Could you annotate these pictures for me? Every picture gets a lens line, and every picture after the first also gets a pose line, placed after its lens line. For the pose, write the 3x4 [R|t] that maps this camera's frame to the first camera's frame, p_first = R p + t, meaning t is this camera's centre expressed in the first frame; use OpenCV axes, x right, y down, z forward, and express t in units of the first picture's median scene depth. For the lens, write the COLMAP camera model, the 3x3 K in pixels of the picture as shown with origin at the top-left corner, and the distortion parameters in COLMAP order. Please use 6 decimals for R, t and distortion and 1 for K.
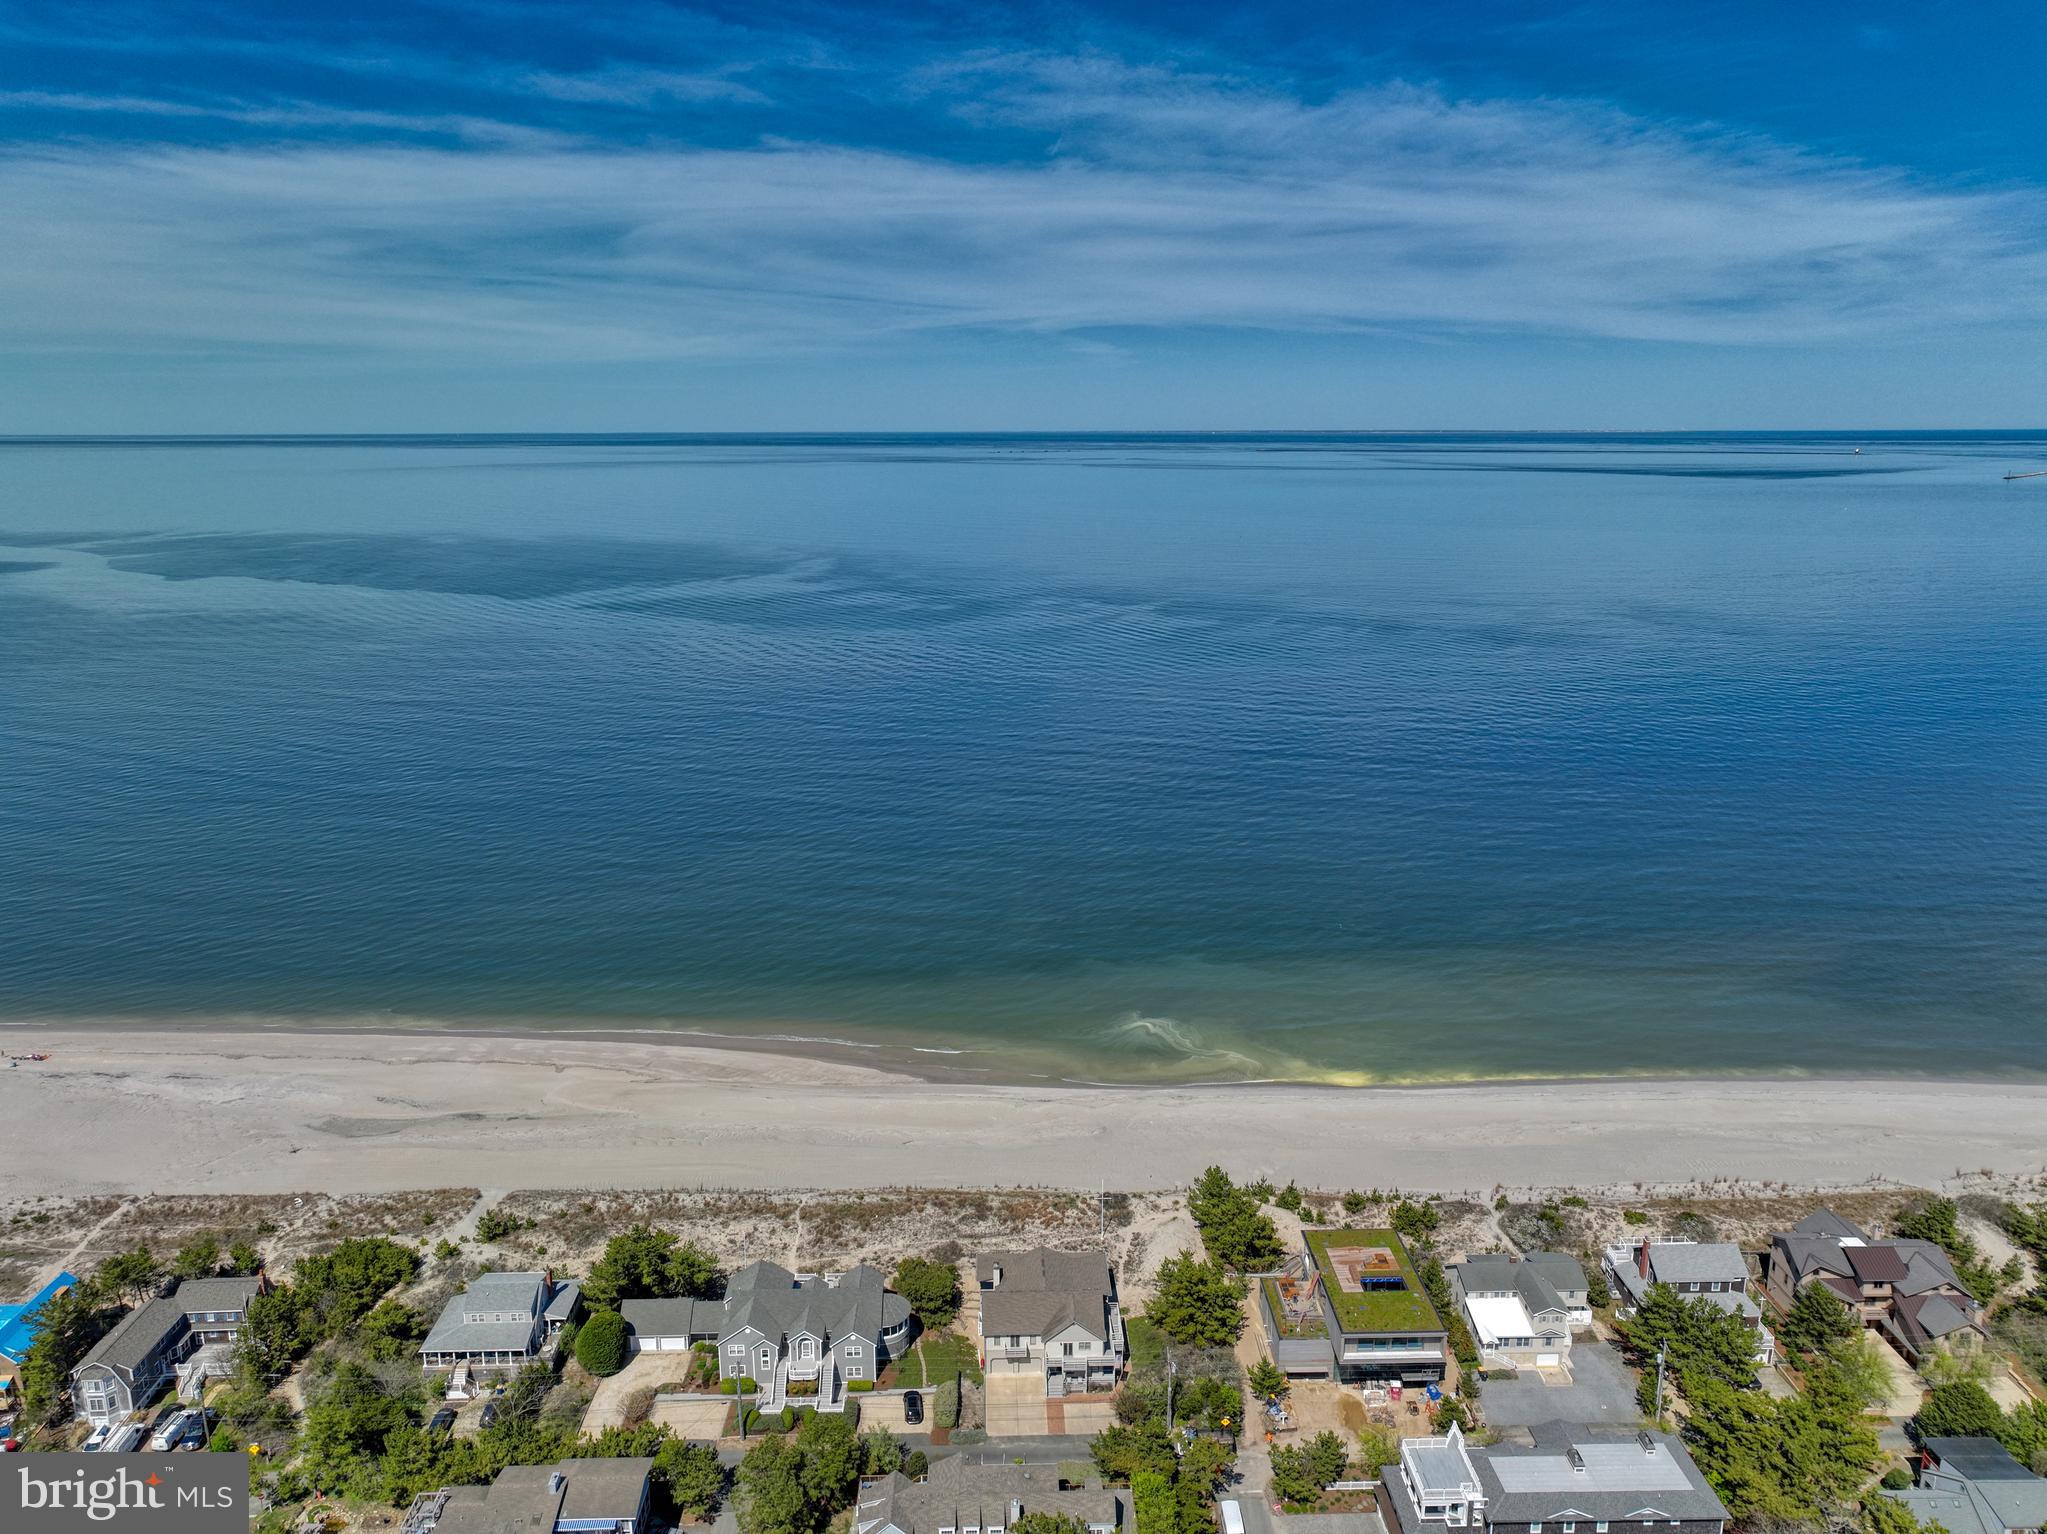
lens RADIAL K [[1440.4, 0, 1021.3], [0, 1440.4, 760.3], [0, 0, 1]] dist [-0.000945, 0.013587]
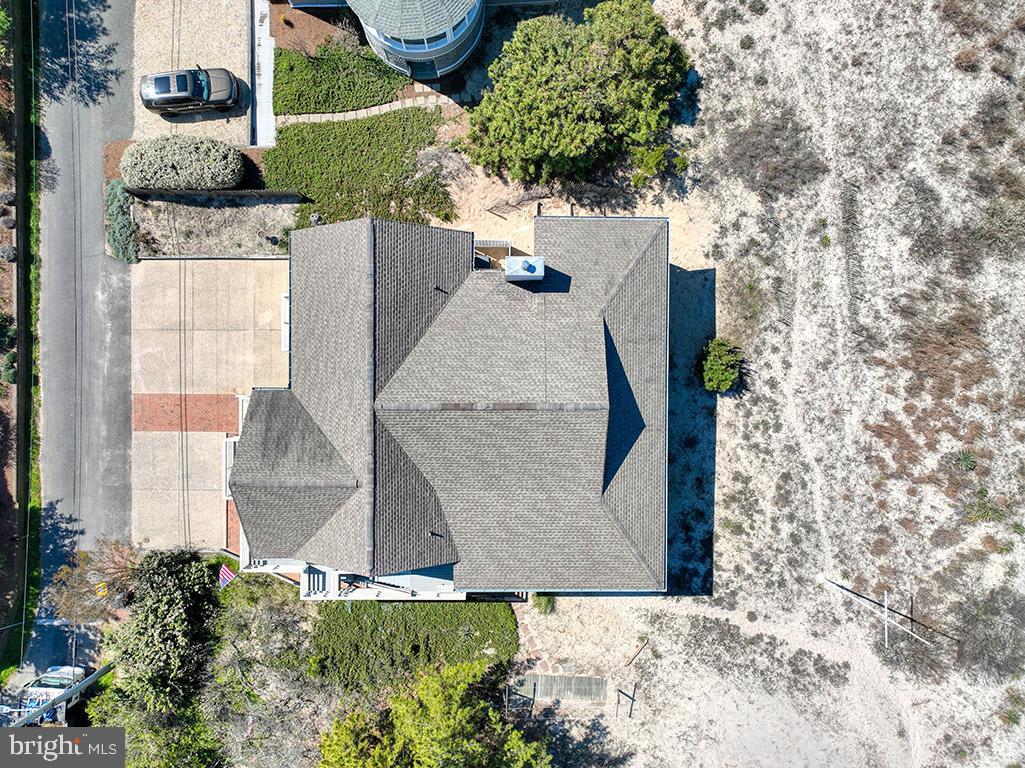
lens RADIAL K [[721.2, 0, 509.7], [0, 721.2, 382.9], [0, 0, 1]] dist [-0.000945, 0.013587]
pose [[-0.031410, 0.999429, 0.012415, 0.007002], [-0.242301, -0.019665, 0.970002, 0.175569], [0.969693, 0.027459, 0.242780, 0.880550]]
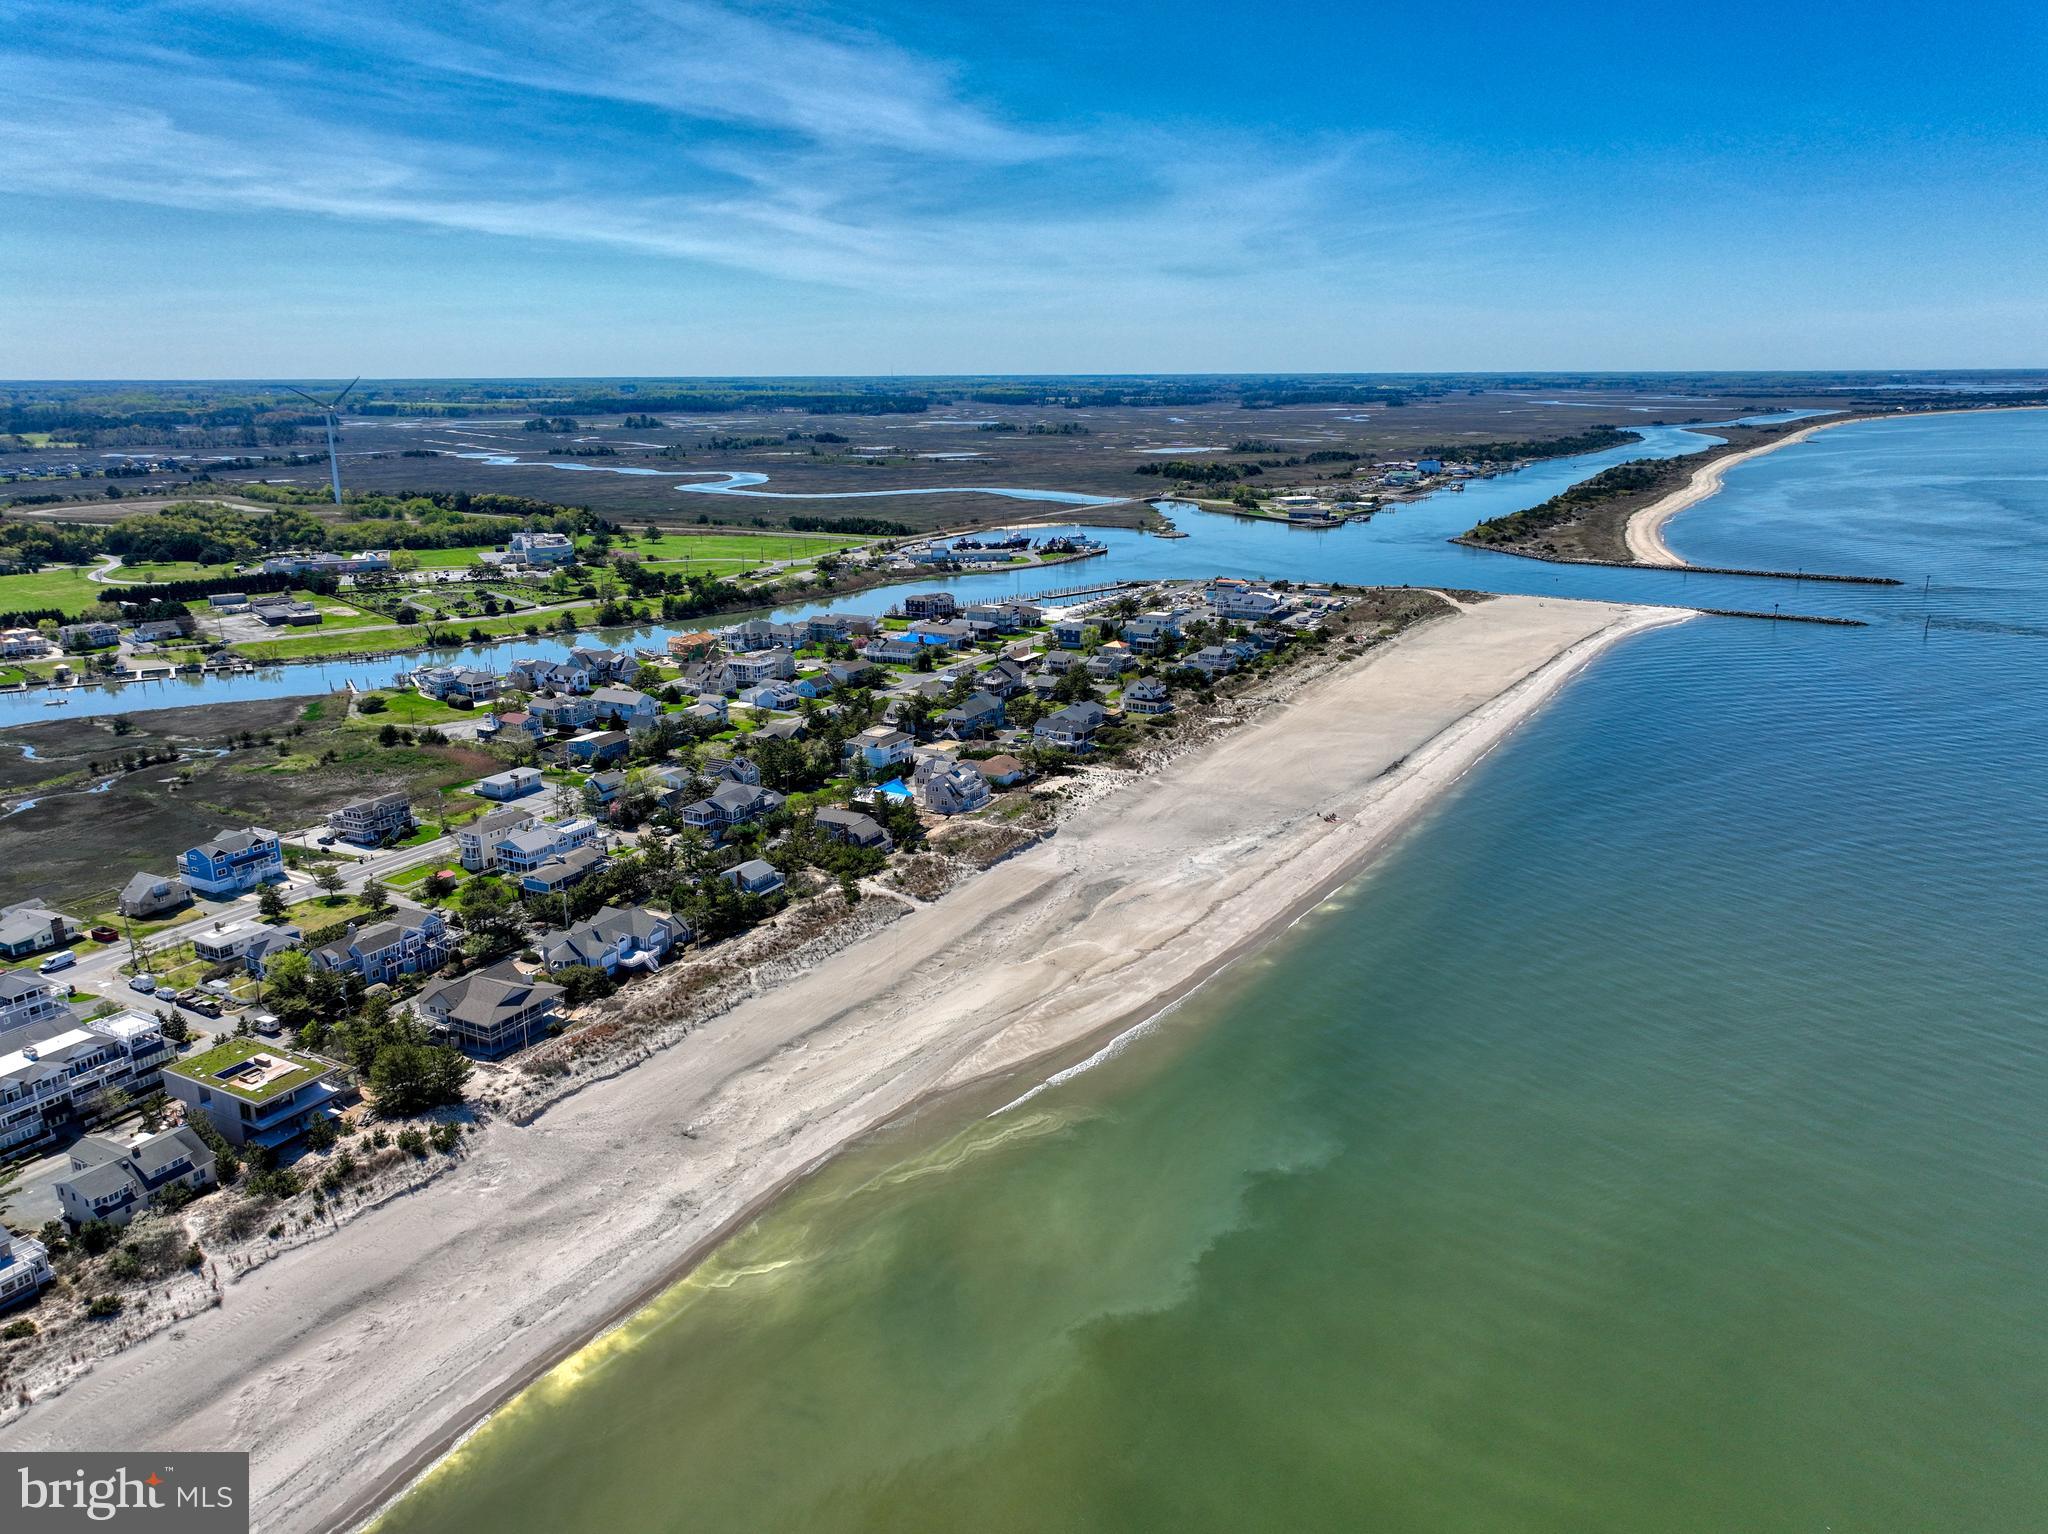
lens RADIAL K [[1441.1, 0, 1029.0], [0, 1441.1, 742.3], [0, 0, 1]] dist [-0.000945, 0.013587]
pose [[-0.499786, 0.222822, -0.836997, 0.762176], [-0.190584, 0.914369, 0.357221, -0.383914], [0.844921, 0.338052, -0.414522, 1.731700]]
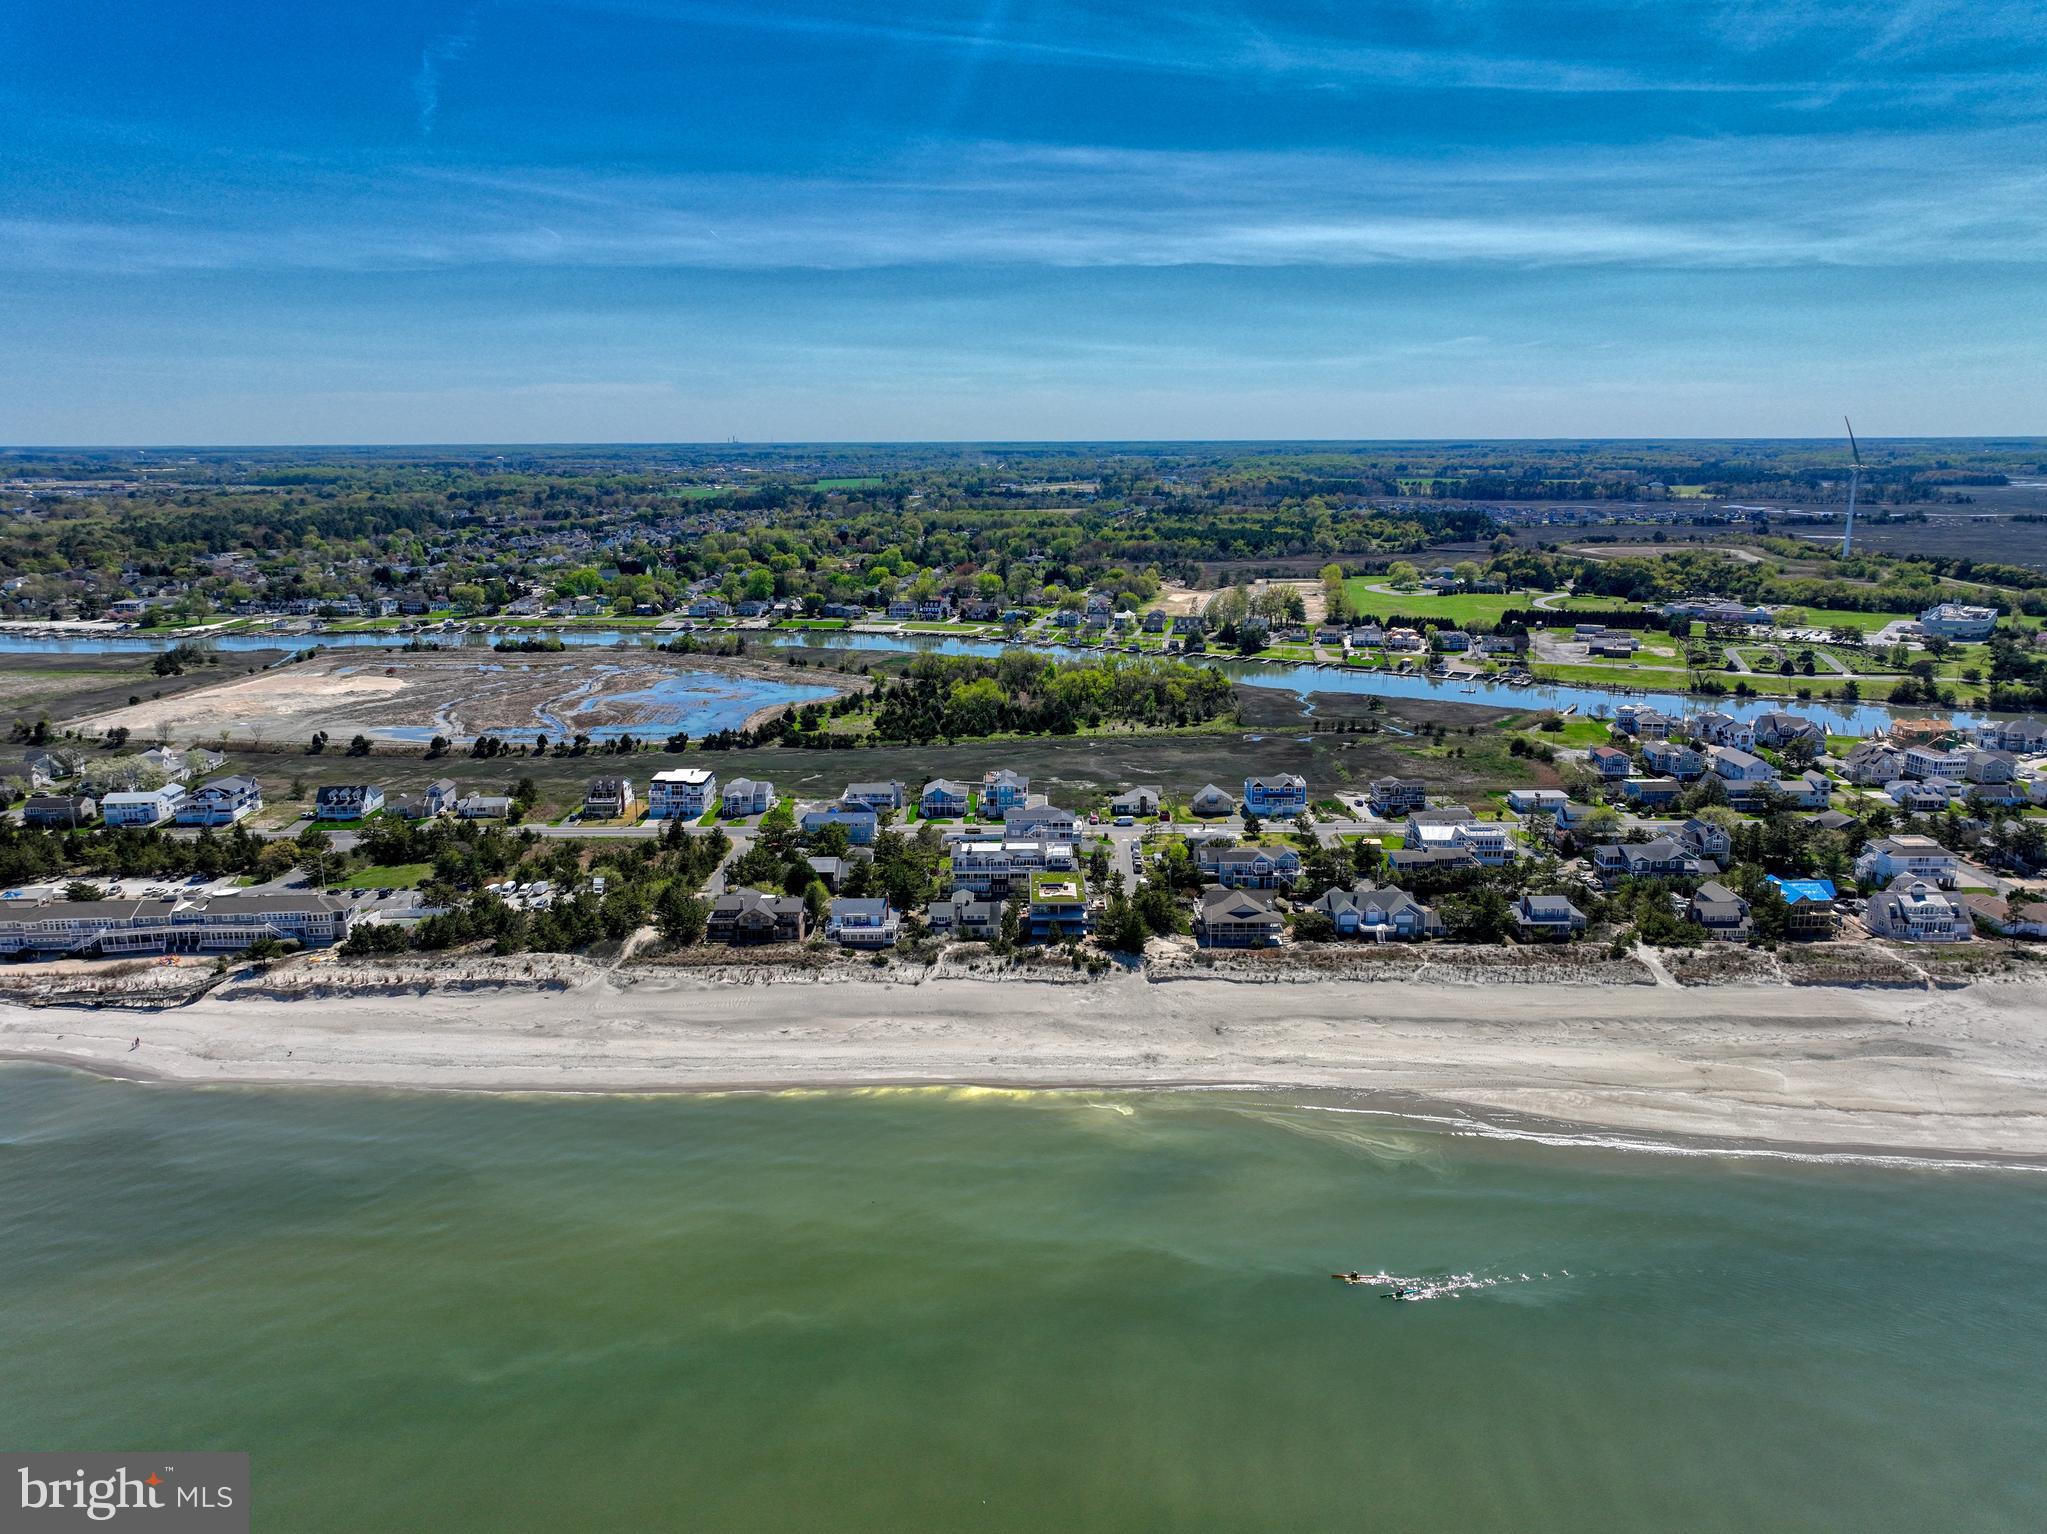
lens RADIAL K [[1440.4, 0, 1029.4], [0, 1440.4, 759.8], [0, 0, 1]] dist [-0.000945, 0.013587]
pose [[-0.999795, 0.004294, 0.019773, 0.215954], [0.012481, 0.900051, 0.435606, -0.509486], [-0.015926, 0.435763, -0.899920, 2.279874]]
